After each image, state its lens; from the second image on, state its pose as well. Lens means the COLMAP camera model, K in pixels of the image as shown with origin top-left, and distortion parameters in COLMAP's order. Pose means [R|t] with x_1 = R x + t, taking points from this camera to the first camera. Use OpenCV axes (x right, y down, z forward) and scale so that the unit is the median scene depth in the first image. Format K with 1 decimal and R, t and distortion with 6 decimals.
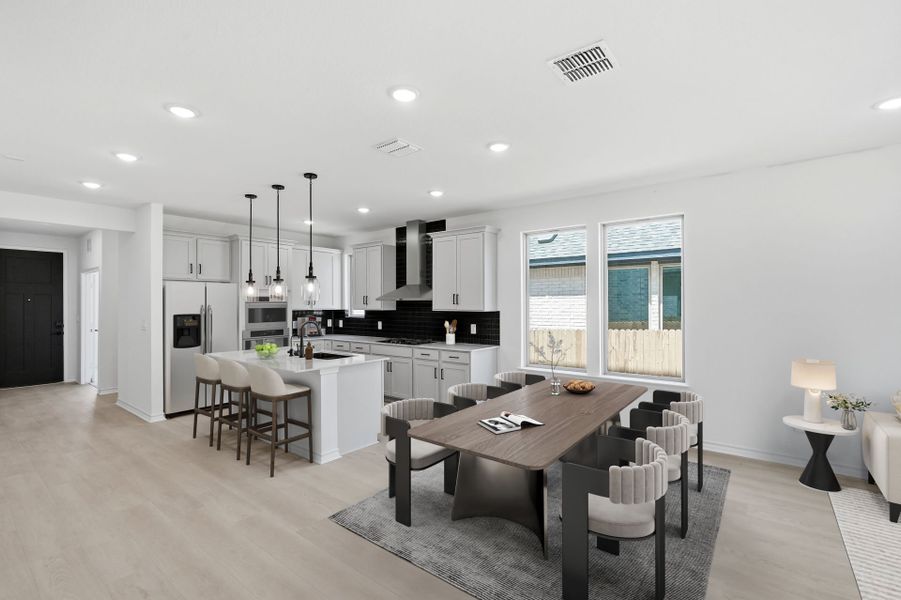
lens RADIAL K [[419.4, 0, 449.0], [0, 419.4, 303.7], [0, 0, 1]] dist [0.003424, 0.000527]
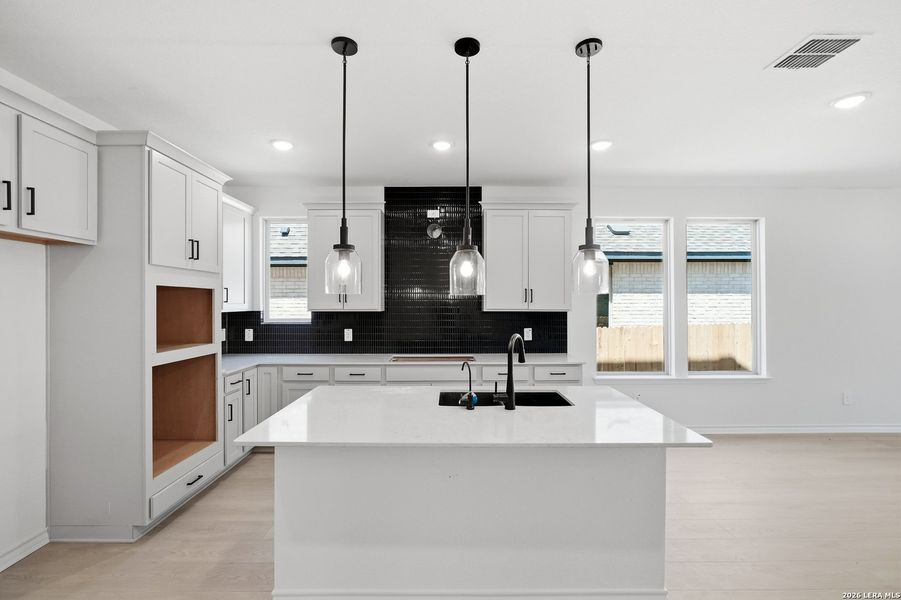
lens RADIAL K [[411.5, 0, 448.4], [0, 411.5, 299.7], [0, 0, 1]] dist [-0.003699, -0.000190]
pose [[0.770547, 0.006346, 0.637351, -0.515310], [-0.002751, 0.999974, -0.006632, 0.001817], [-0.637377, 0.003357, 0.770545, 0.484498]]
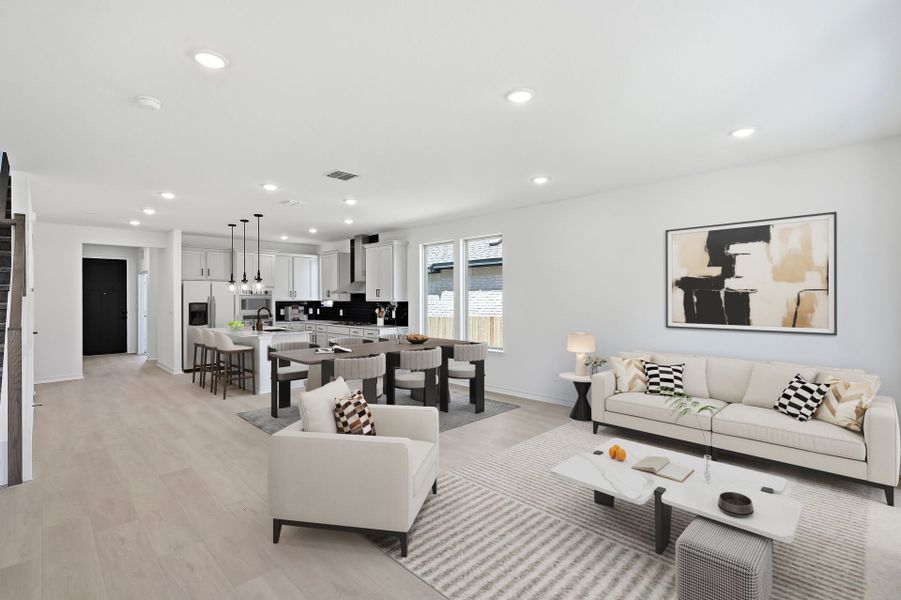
lens RADIAL K [[423.1, 0, 450.4], [0, 423.1, 296.5], [0, 0, 1]] dist [-0.002736, -0.000232]
pose [[0.993952, -0.000234, -0.109813, 0.375971], [0.000091, 0.999999, -0.001308, 0.002896], [0.109813, 0.001290, 0.993951, -0.338258]]
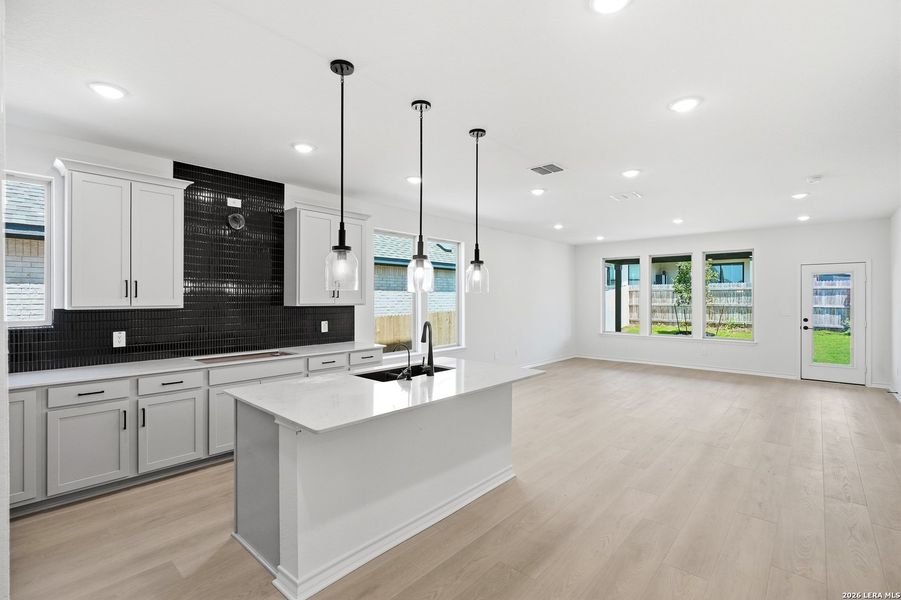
lens RADIAL K [[411.5, 0, 448.4], [0, 411.5, 299.7], [0, 0, 1]] dist [-0.003699, -0.000190]
pose [[0.049334, -0.001605, 0.998781, -0.730051], [-0.002223, 0.999996, 0.001717, 0.003044], [-0.998780, -0.002305, 0.049331, 0.675051]]
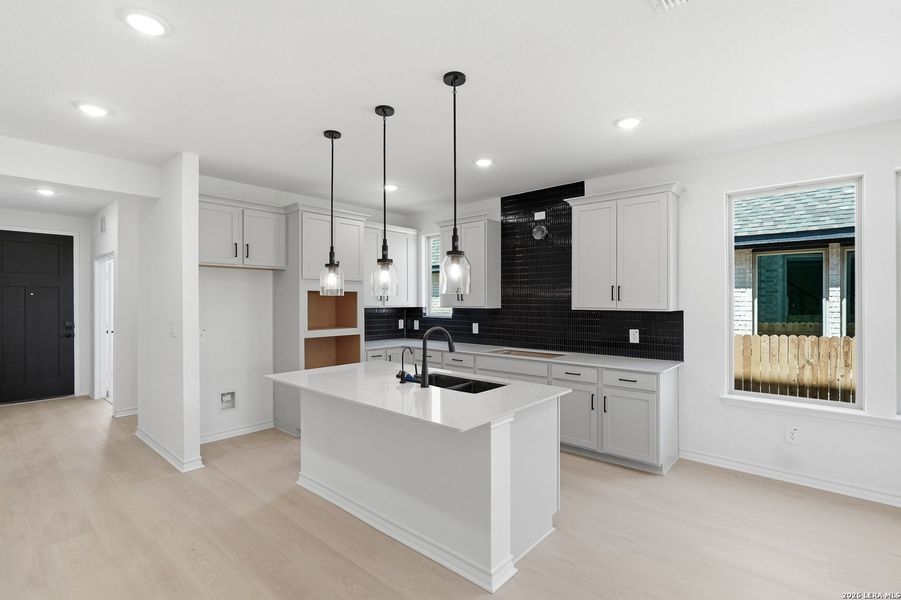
lens RADIAL K [[425.6, 0, 450.5], [0, 425.6, 300.0], [0, 0, 1]] dist [-0.002253, 0.000255]
pose [[0.999242, 0.001398, -0.038899, -0.207496], [-0.001364, 0.999999, 0.000900, 0.000321], [0.038900, -0.000847, 0.999243, 0.272706]]
